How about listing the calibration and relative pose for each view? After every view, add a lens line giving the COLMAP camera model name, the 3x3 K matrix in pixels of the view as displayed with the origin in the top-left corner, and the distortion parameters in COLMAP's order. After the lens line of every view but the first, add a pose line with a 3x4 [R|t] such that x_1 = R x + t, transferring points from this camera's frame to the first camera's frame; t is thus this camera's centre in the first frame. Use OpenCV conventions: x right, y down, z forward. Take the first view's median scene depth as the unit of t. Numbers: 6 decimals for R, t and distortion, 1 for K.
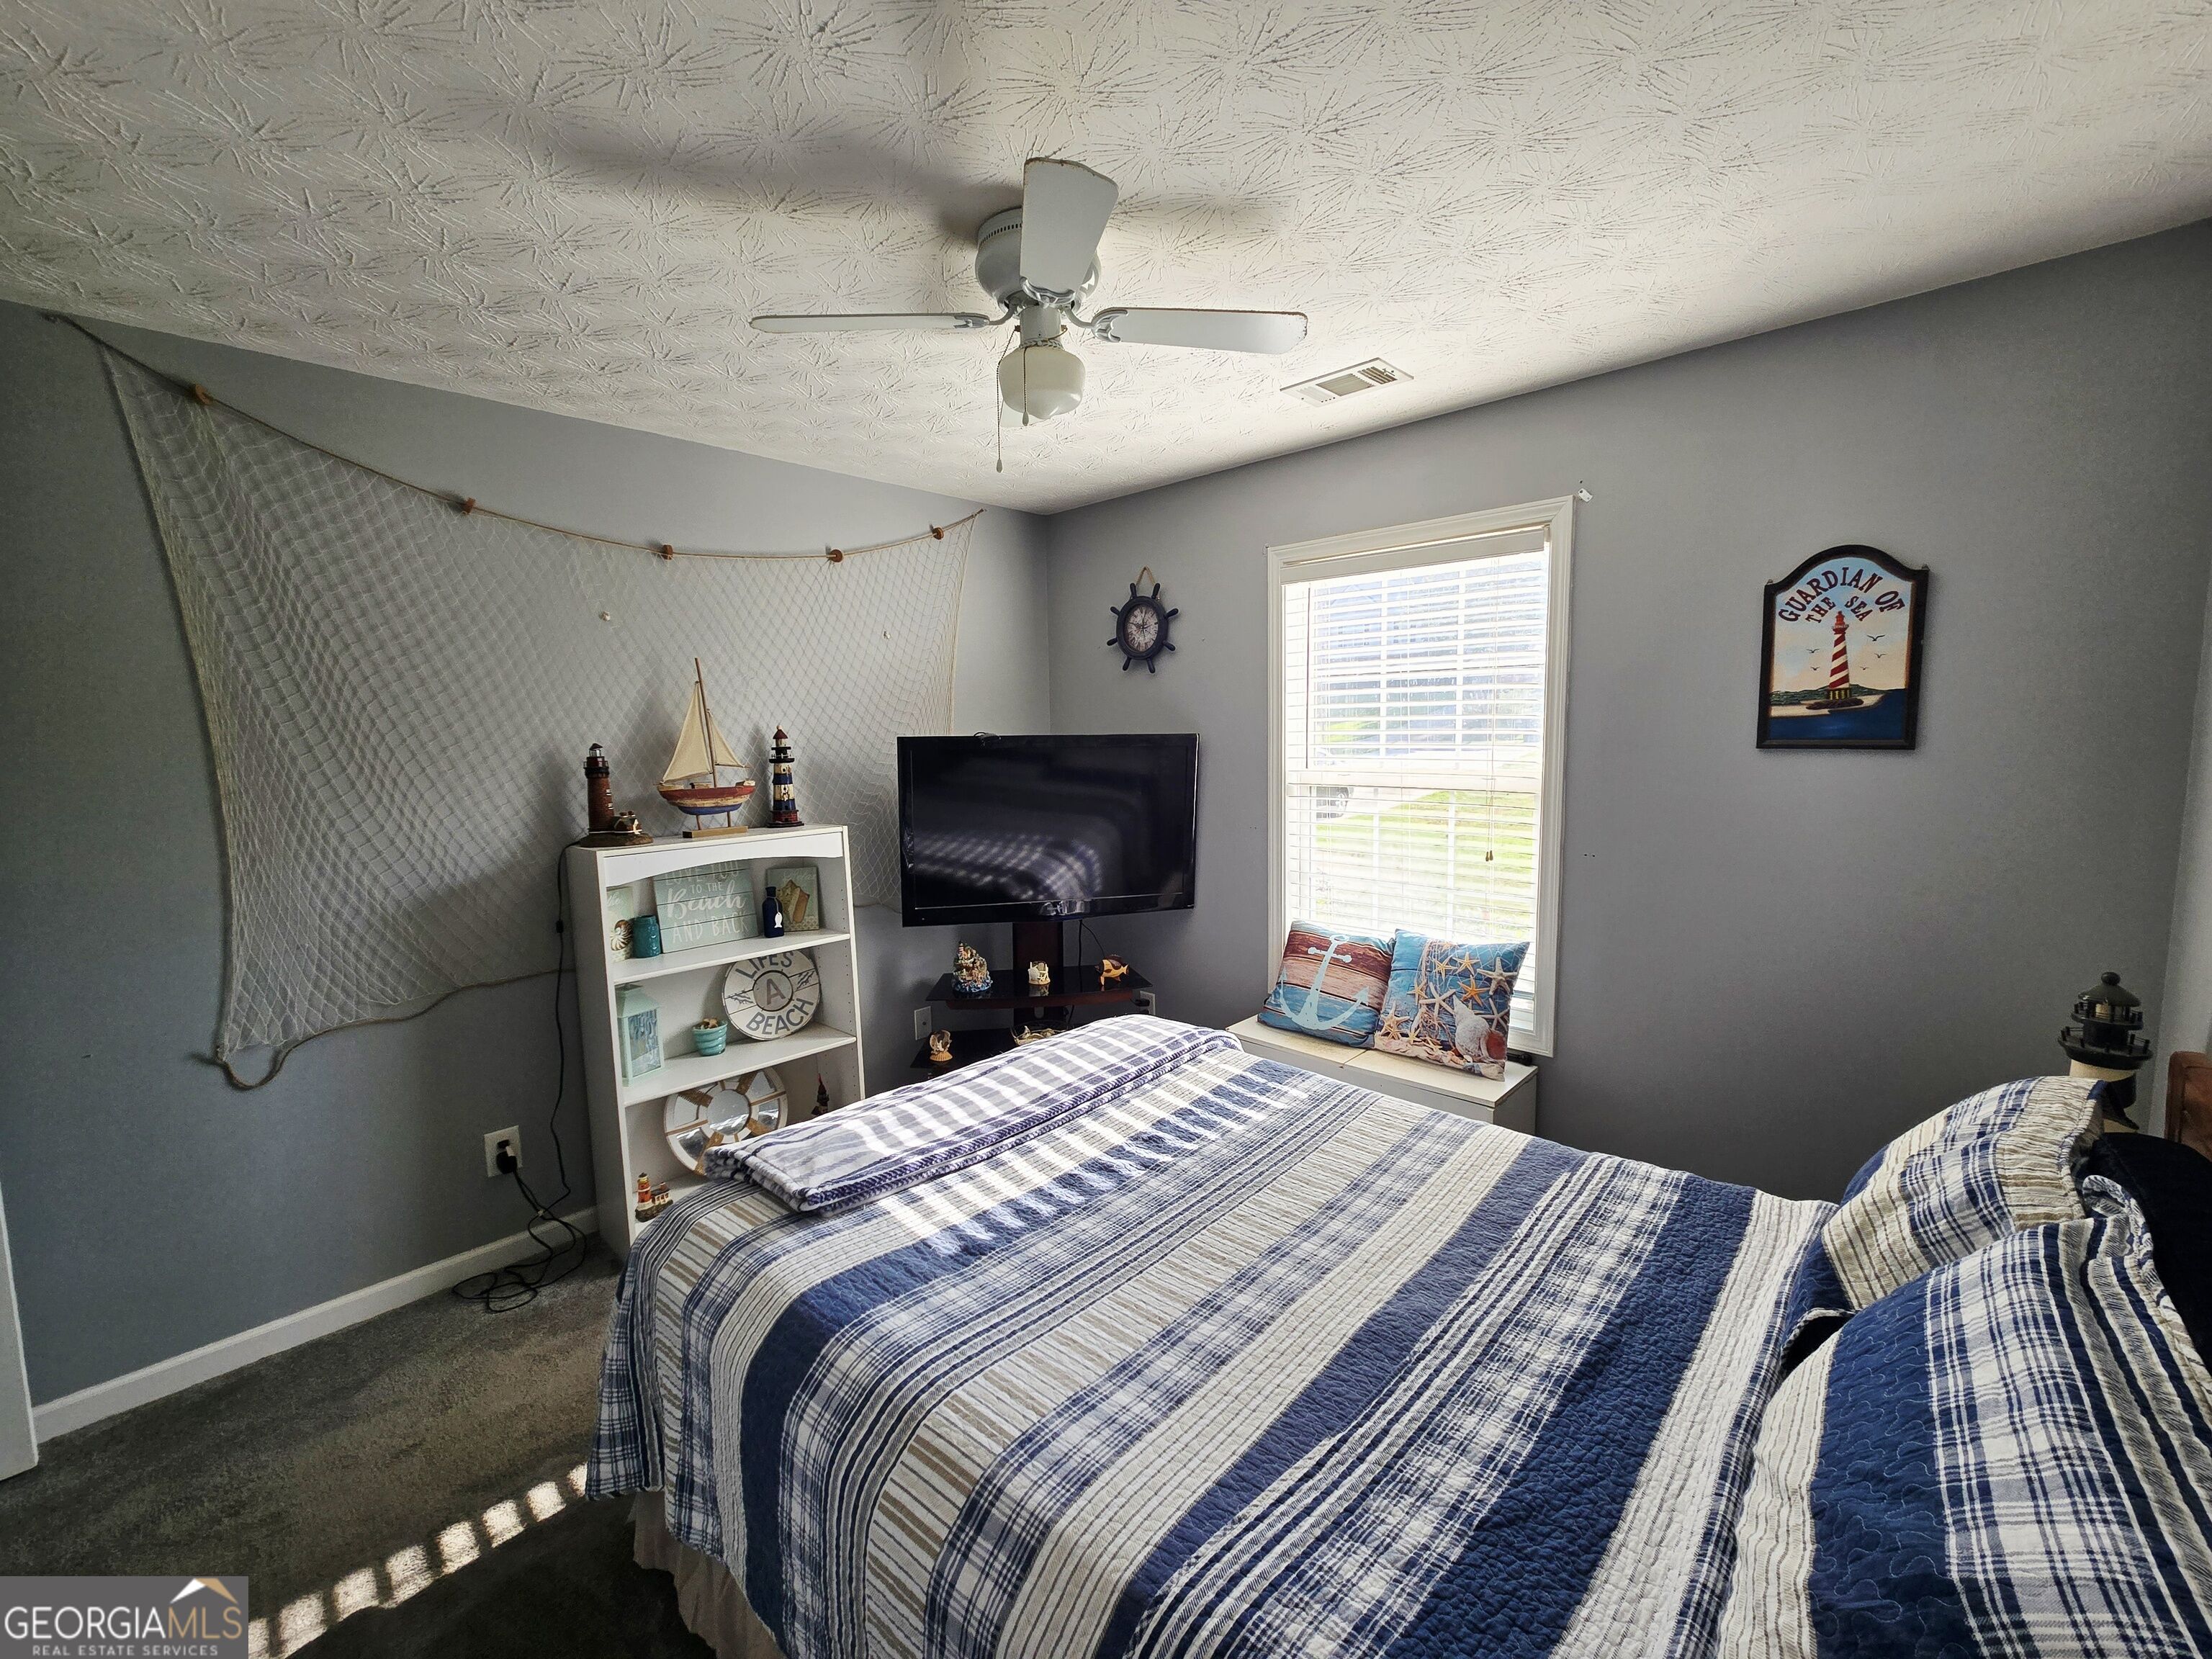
lens RADIAL K [[905.2, 0, 1125.0], [0, 905.2, 826.2], [0, 0, 1]] dist [-0.000705, 0.001081]
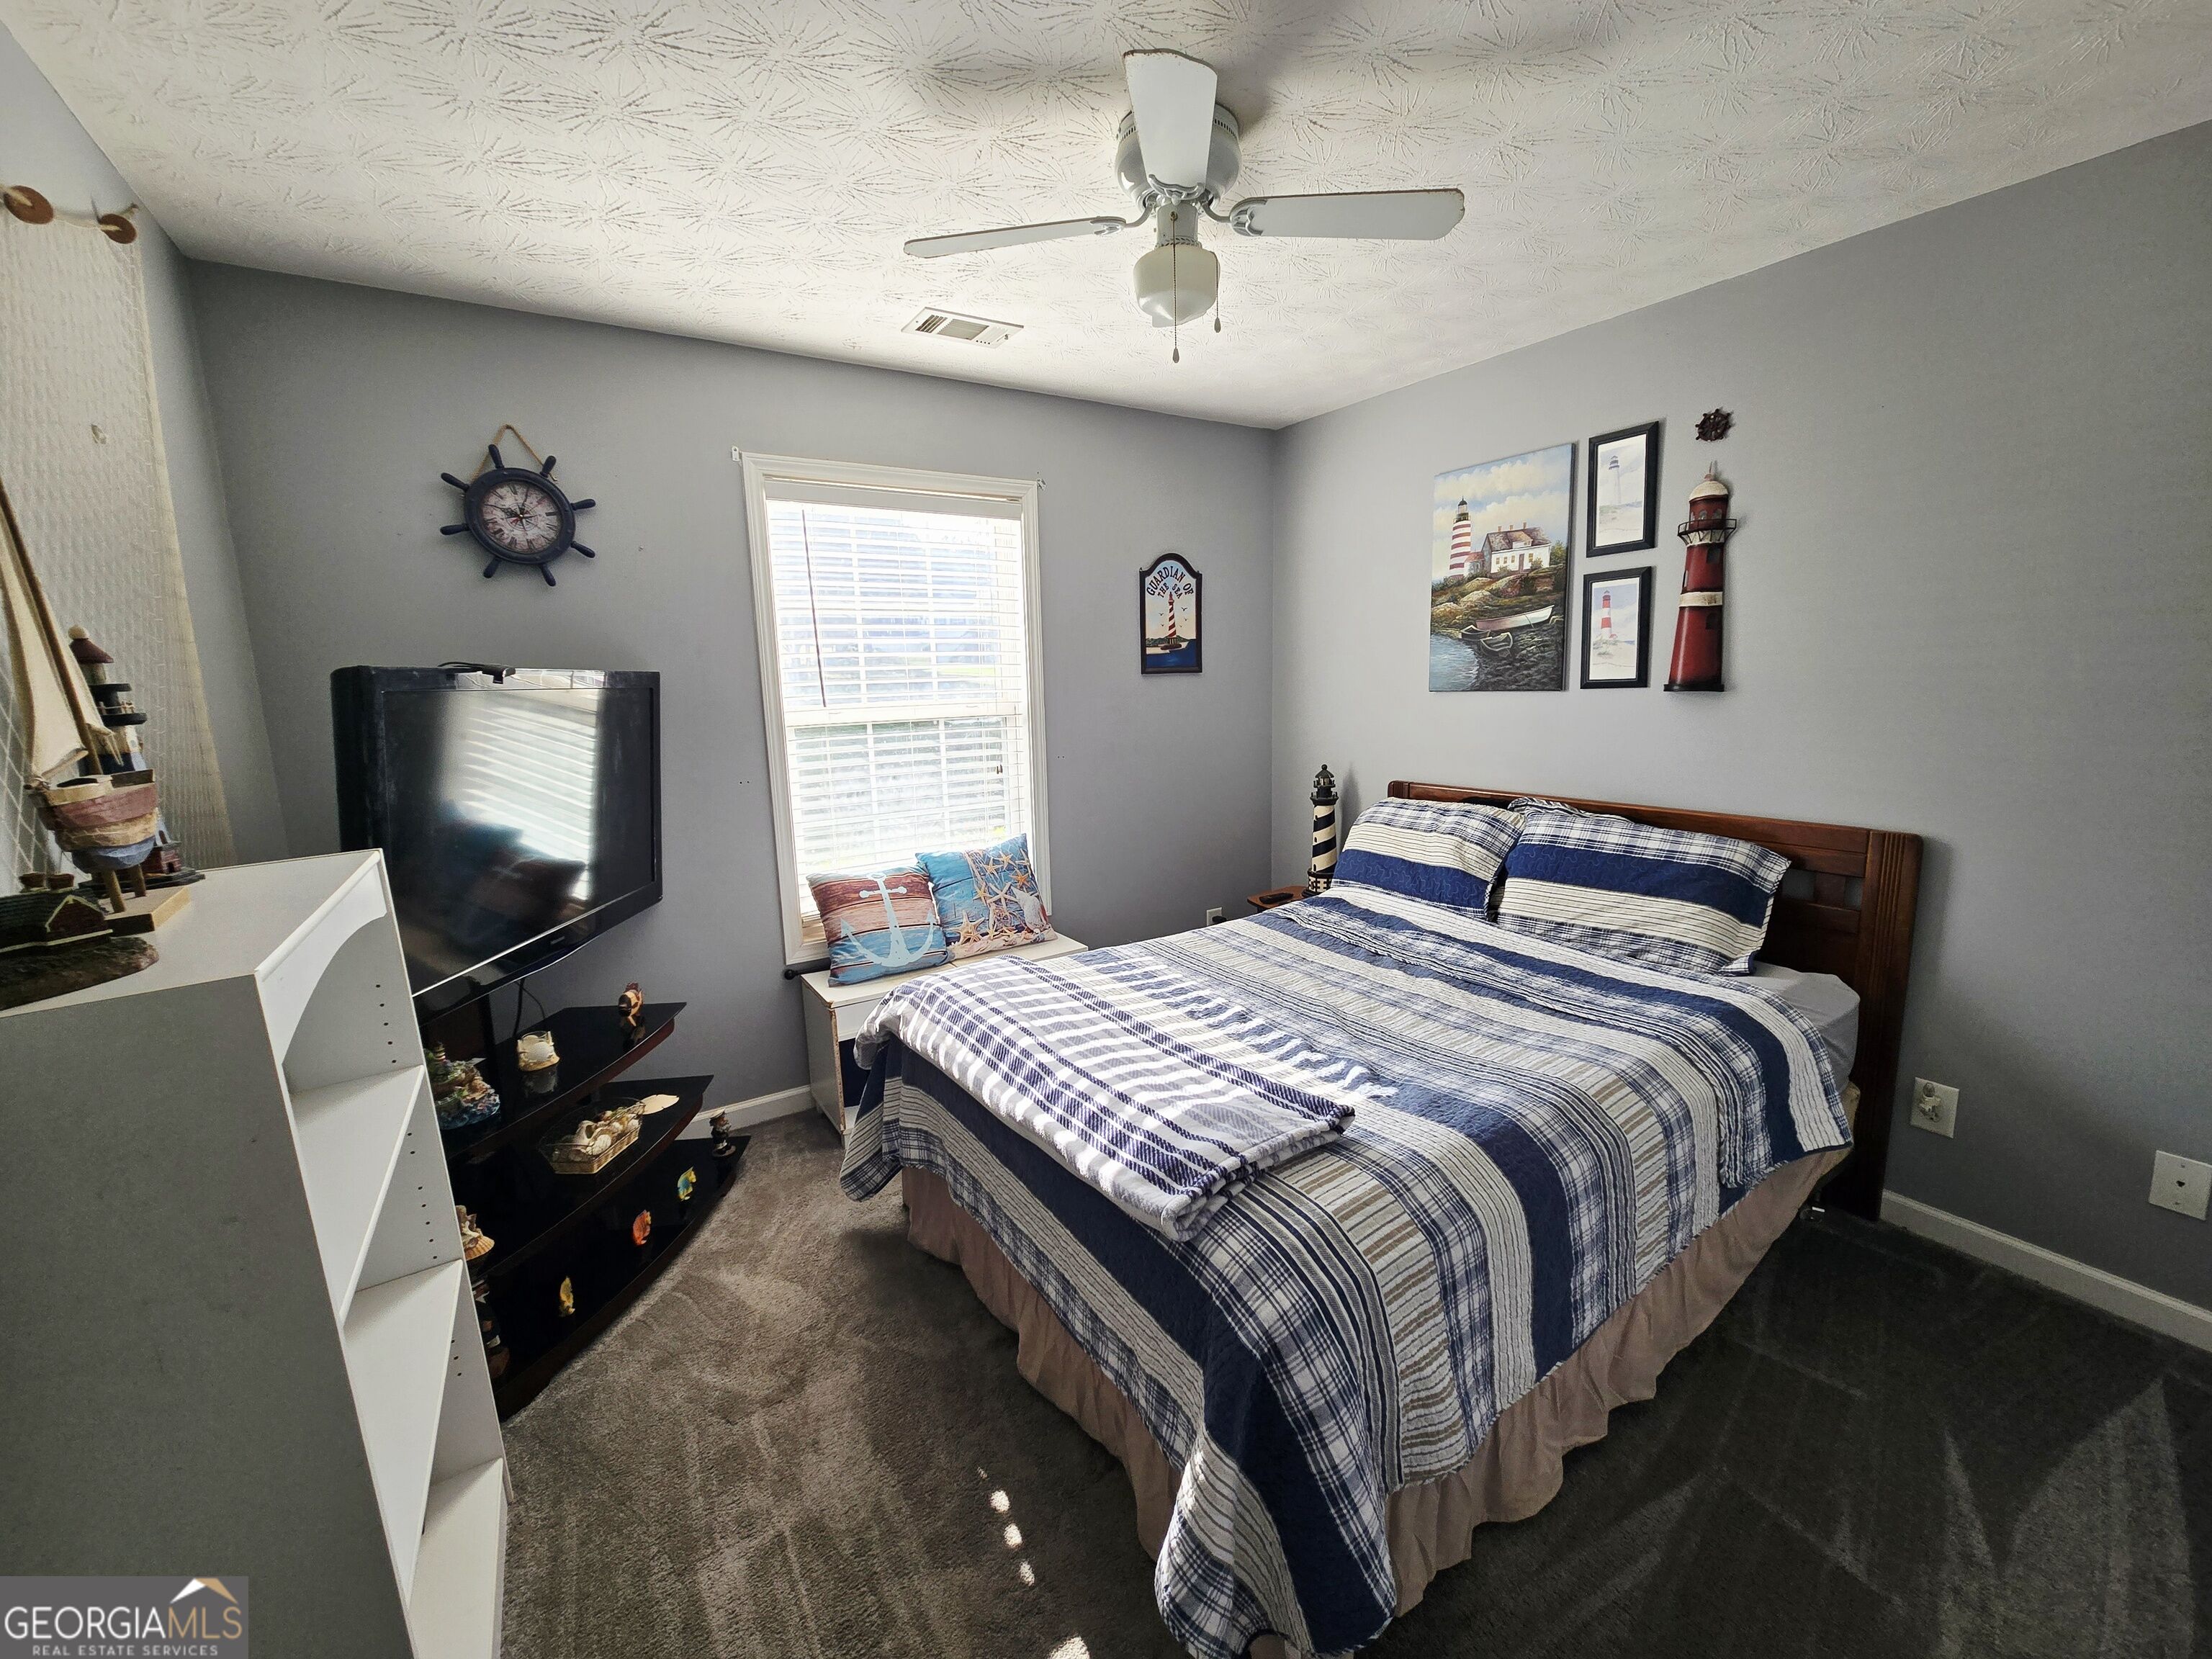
lens RADIAL K [[905.2, 0, 1126.4], [0, 905.2, 825.4], [0, 0, 1]] dist [-0.000705, 0.001081]
pose [[0.232708, -0.162699, 0.958841, -0.889986], [0.124392, 0.982789, 0.136573, -0.045777], [-0.964559, 0.087491, 0.248941, 0.659020]]
